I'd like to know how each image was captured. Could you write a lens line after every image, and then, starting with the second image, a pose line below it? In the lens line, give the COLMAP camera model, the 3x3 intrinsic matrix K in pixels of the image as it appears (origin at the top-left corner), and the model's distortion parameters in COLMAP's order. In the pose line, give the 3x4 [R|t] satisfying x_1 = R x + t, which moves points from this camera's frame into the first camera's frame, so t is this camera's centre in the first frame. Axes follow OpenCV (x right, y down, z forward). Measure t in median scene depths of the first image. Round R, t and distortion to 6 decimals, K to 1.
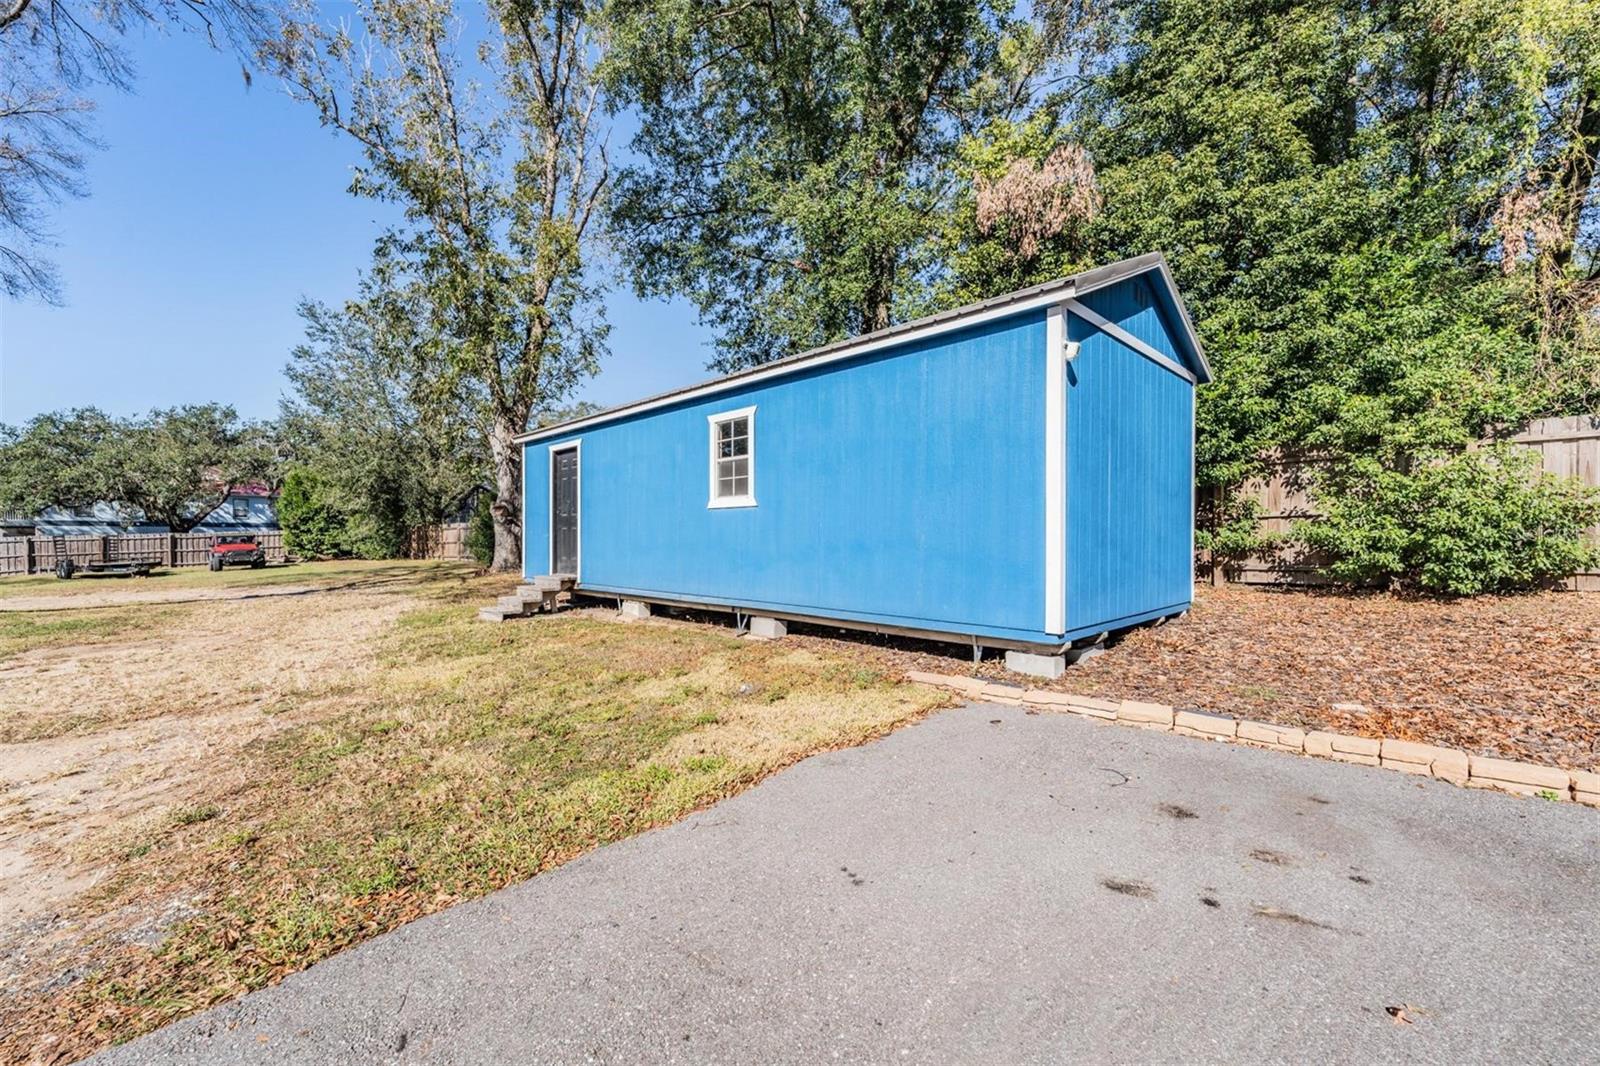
lens RADIAL K [[648.9, 0, 794.4], [0, 648.9, 536.4], [0, 0, 1]] dist [-0.001459, 0.000338]
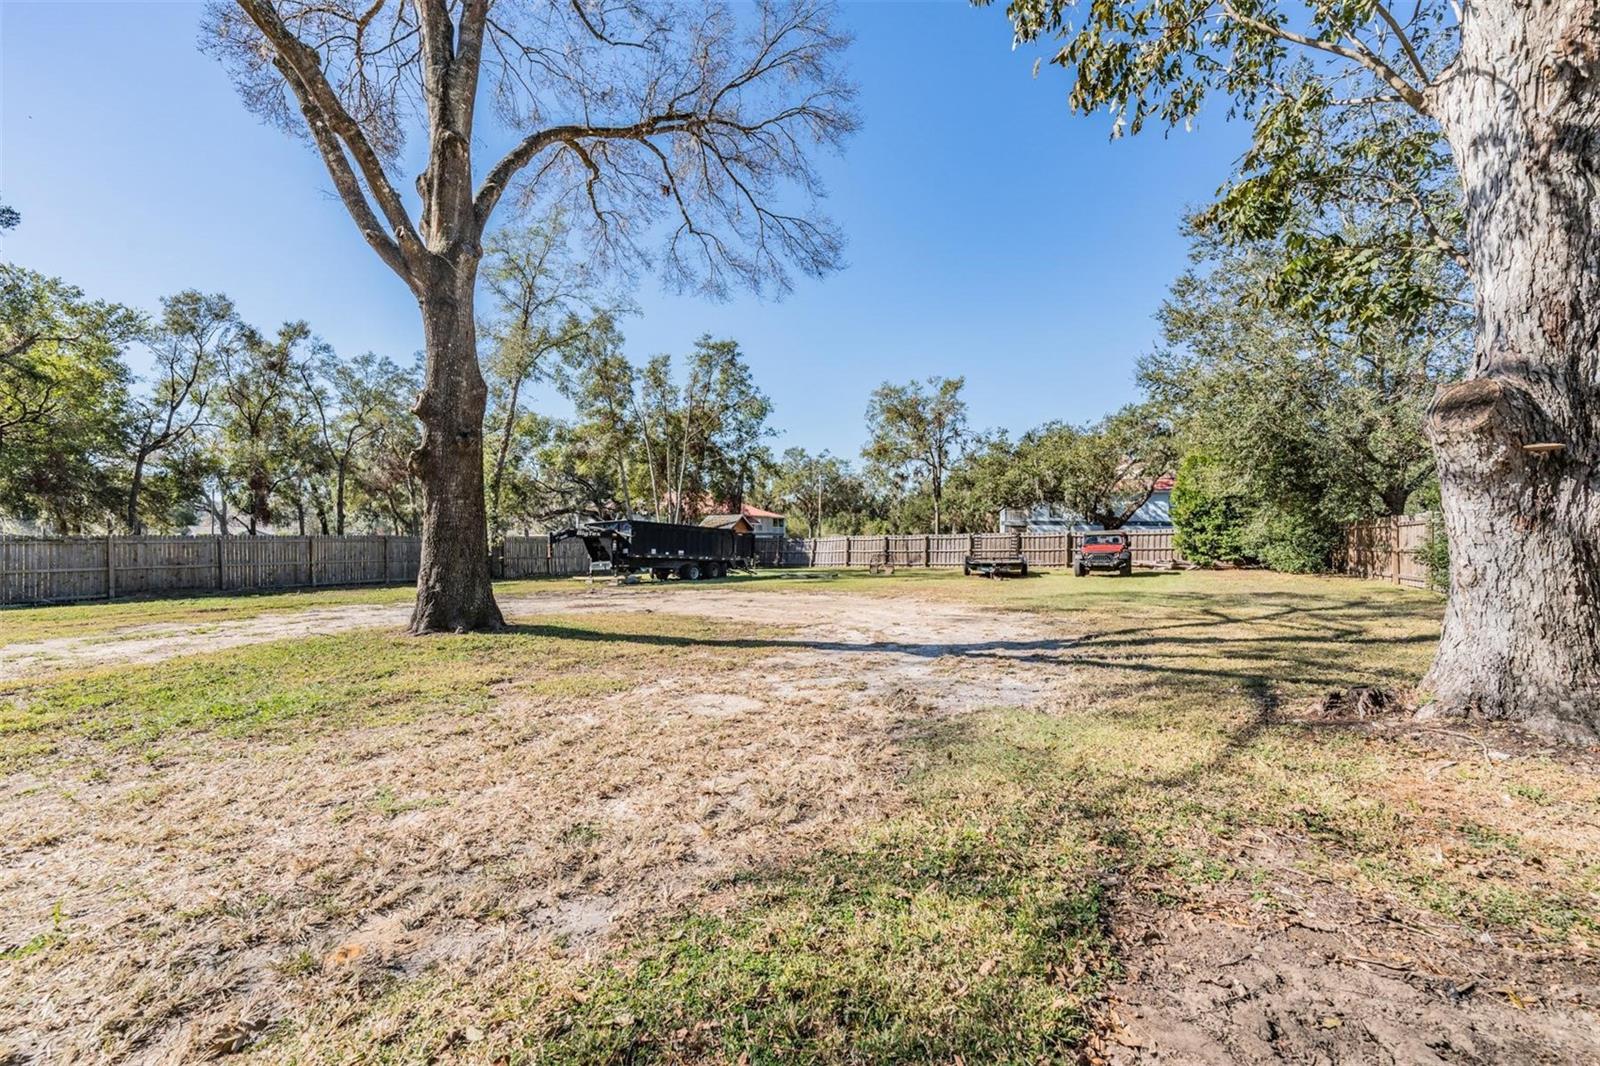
lens RADIAL K [[648.9, 0, 793.6], [0, 648.9, 542.3], [0, 0, 1]] dist [-0.001459, 0.000338]
pose [[0.262926, 0.019826, -0.964612, -0.144316], [-0.011252, 0.999784, 0.017482, -0.000779], [0.964750, 0.006258, 0.263092, 0.340268]]
